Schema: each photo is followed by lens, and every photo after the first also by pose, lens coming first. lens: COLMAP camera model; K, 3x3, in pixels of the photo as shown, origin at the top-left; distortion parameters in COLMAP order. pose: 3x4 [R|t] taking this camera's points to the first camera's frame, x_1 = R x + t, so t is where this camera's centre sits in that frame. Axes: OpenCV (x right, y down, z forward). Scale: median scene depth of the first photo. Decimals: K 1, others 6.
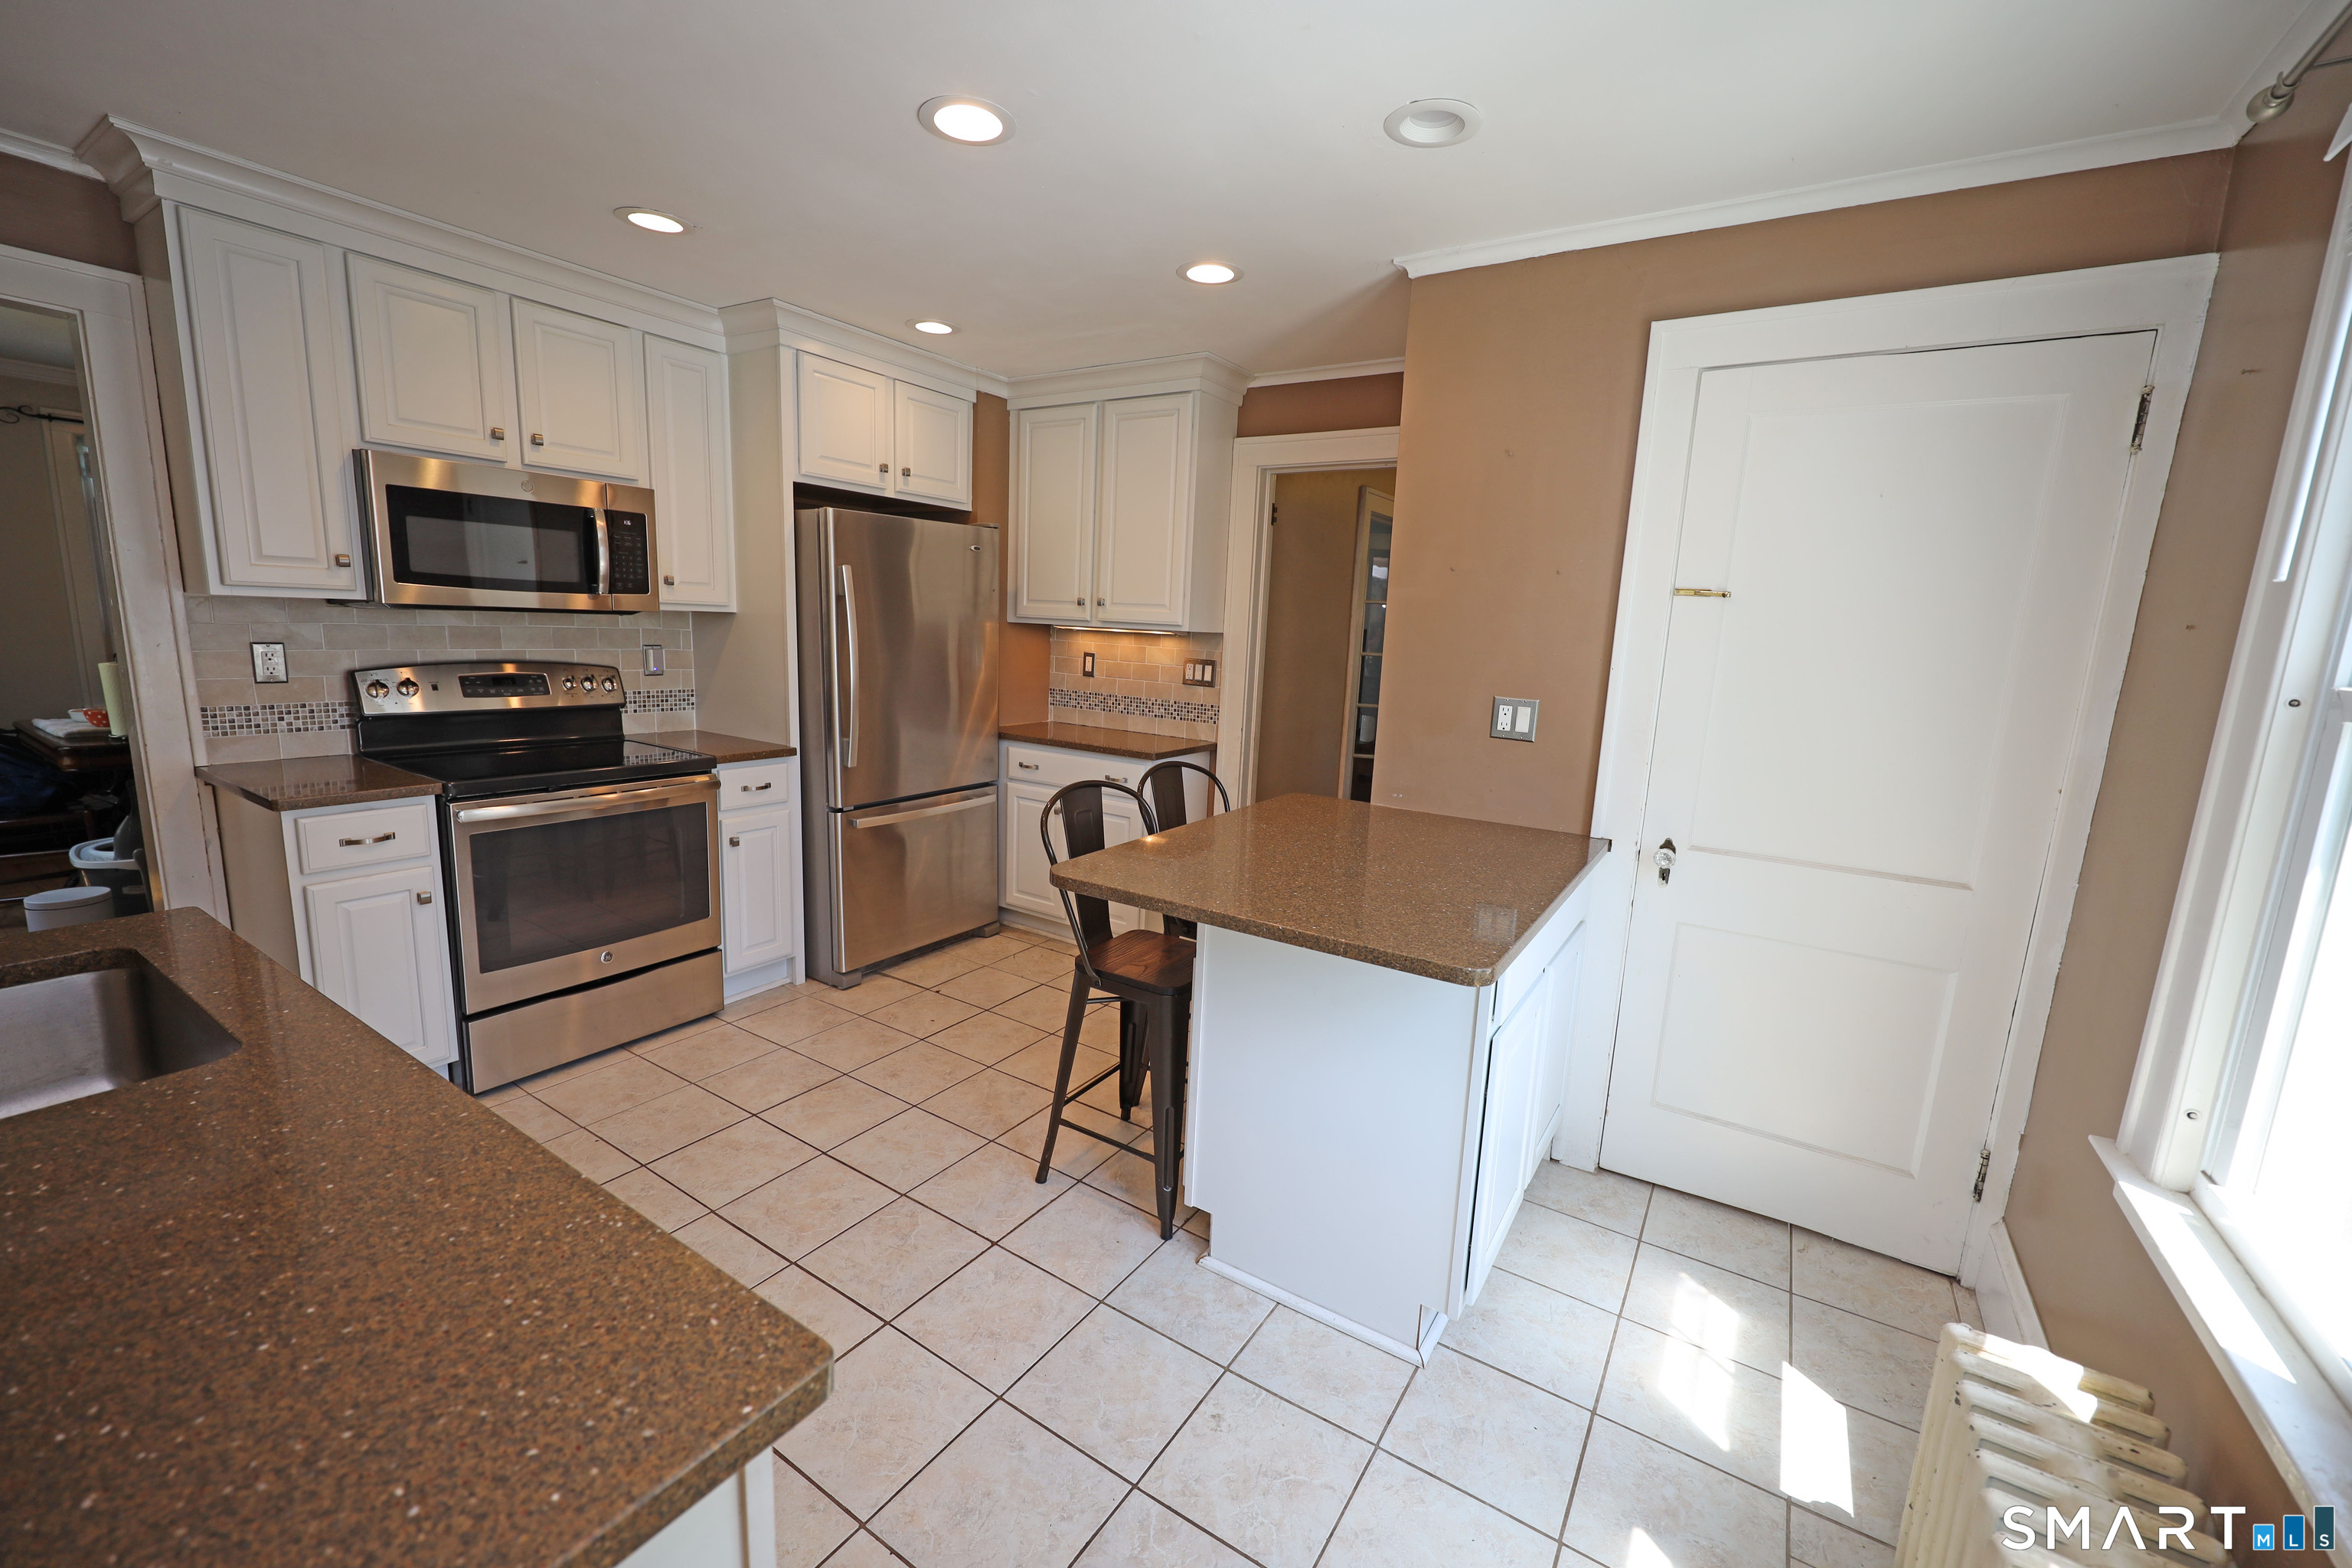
lens RADIAL K [[939.7, 0, 1174.9], [0, 939.7, 783.8], [0, 0, 1]] dist [0.000305, -0.000001]
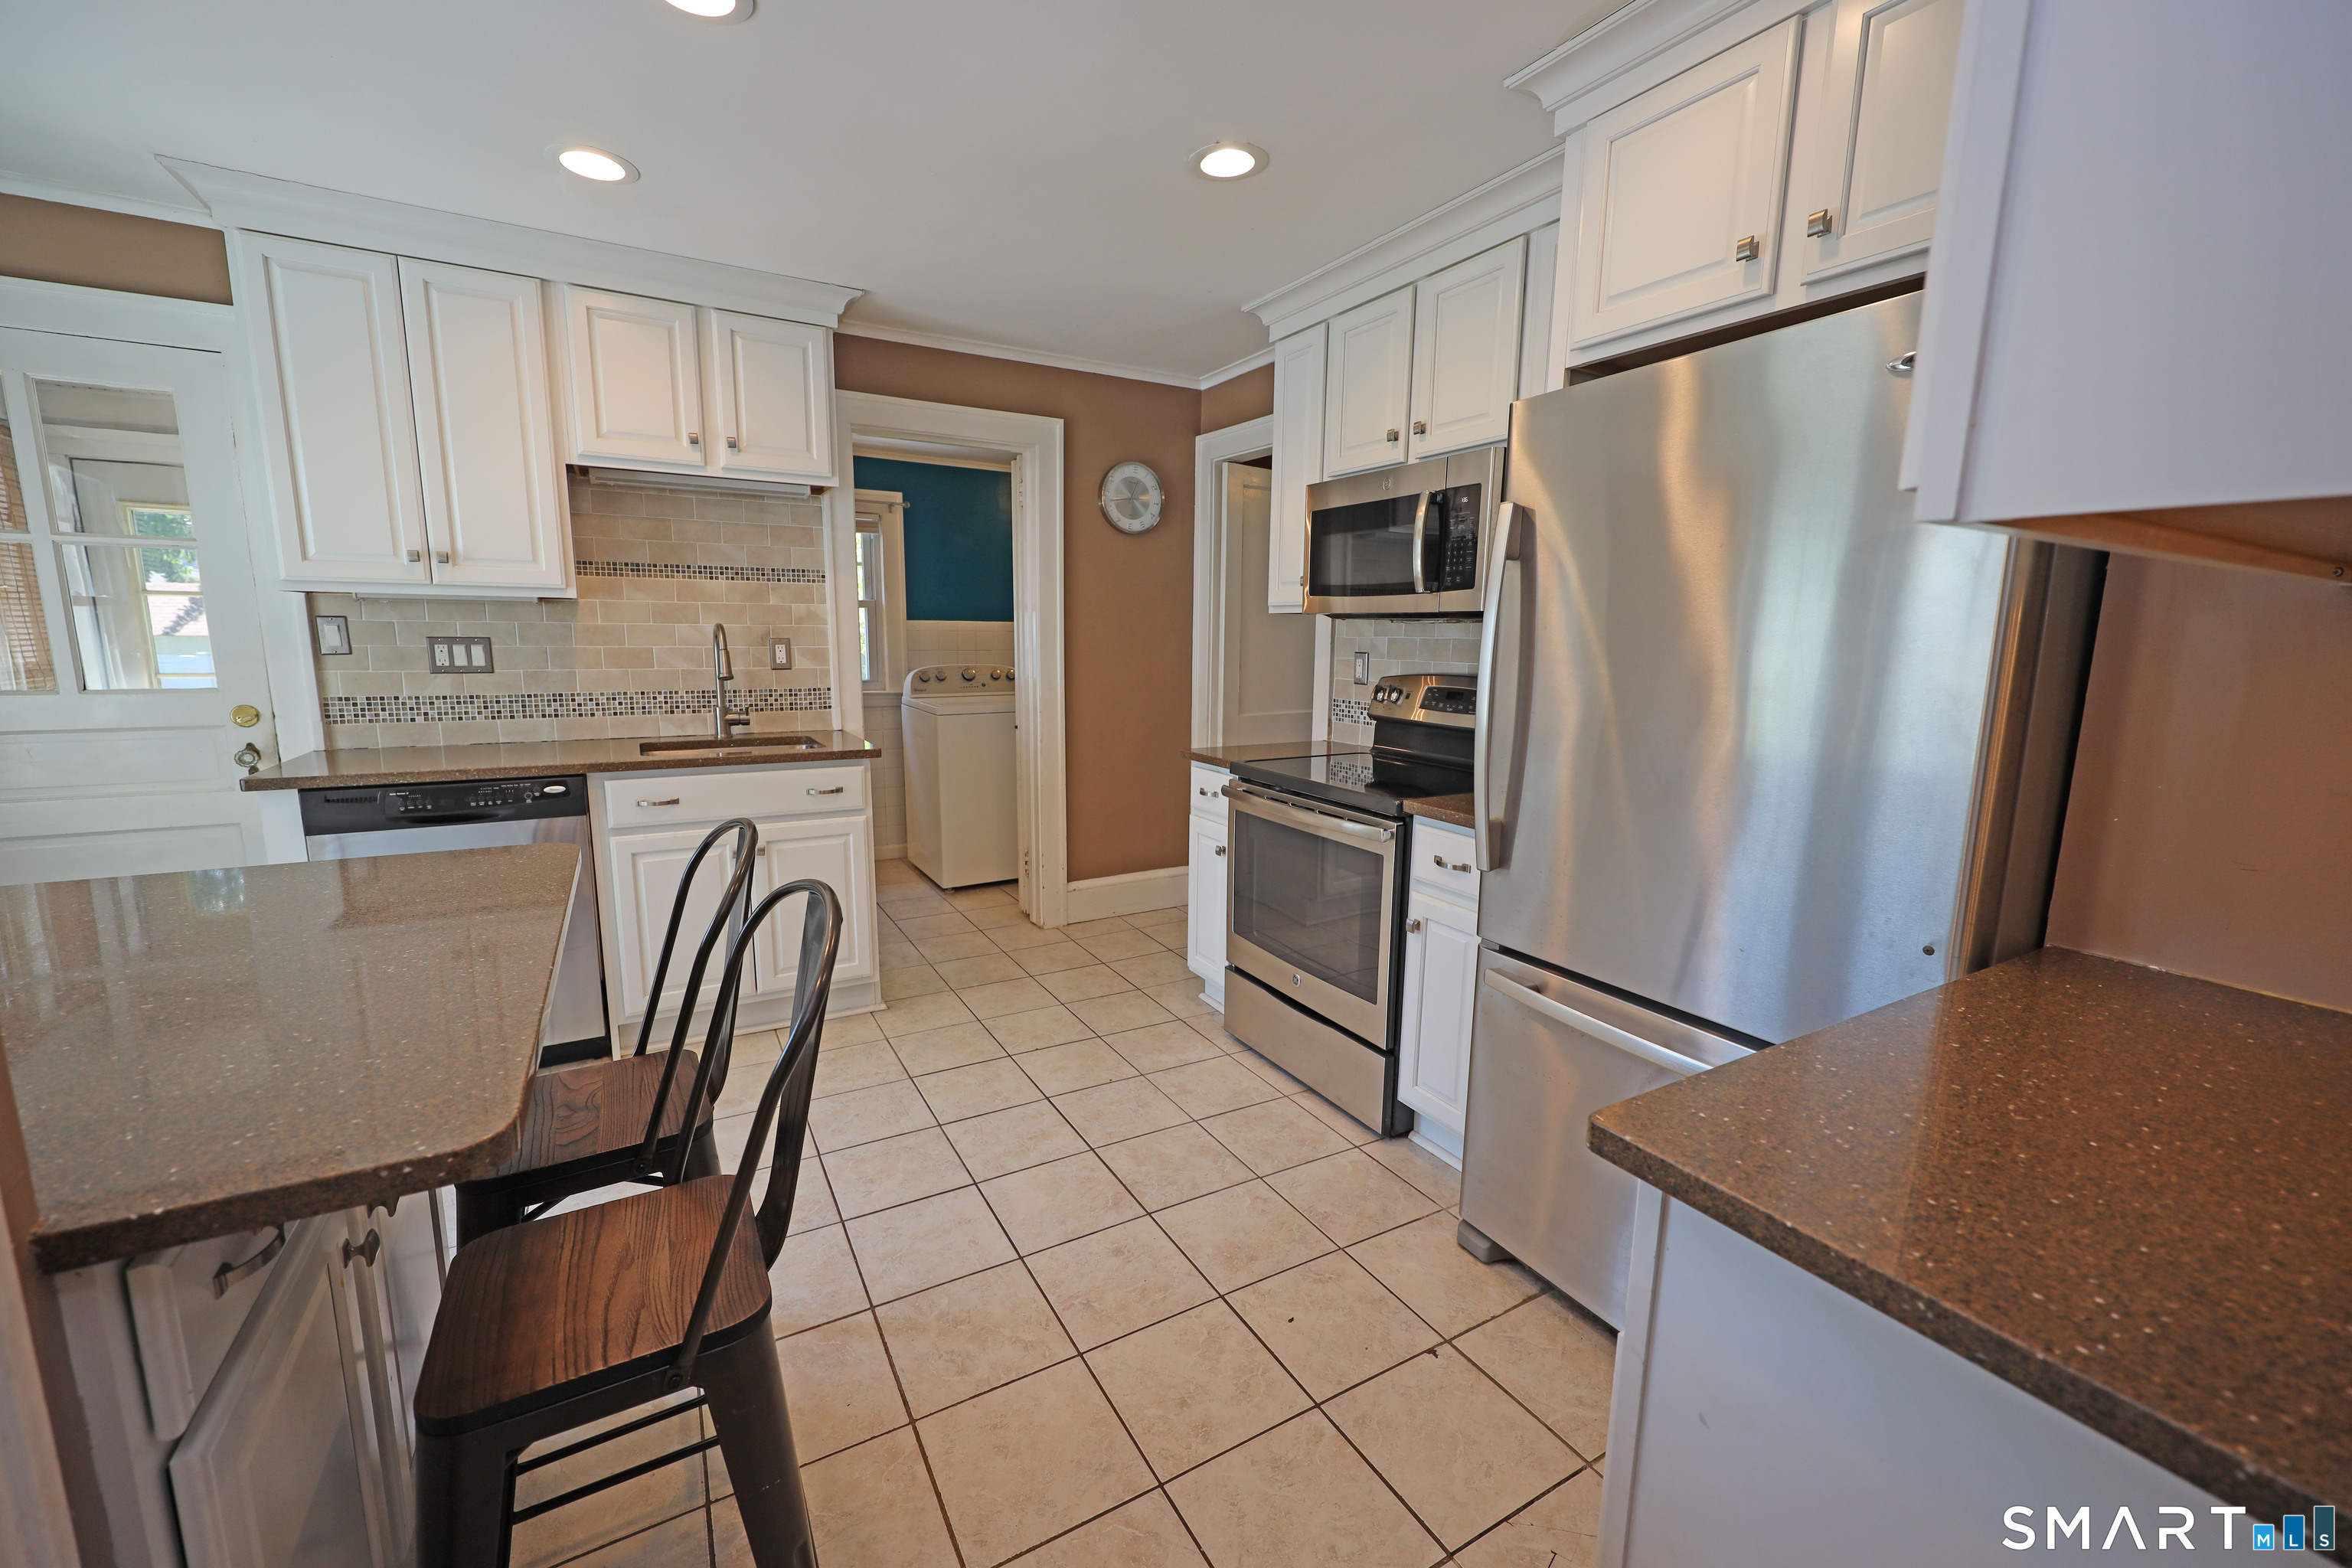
lens RADIAL K [[939.7, 0, 1179.2], [0, 939.7, 793.1], [0, 0, 1]] dist [0.000305, -0.000001]
pose [[-0.457582, 0.117160, -0.881415, 0.283722], [-0.171923, 0.960917, 0.216980, -0.198248], [0.872389, 0.250821, -0.419556, 1.360749]]
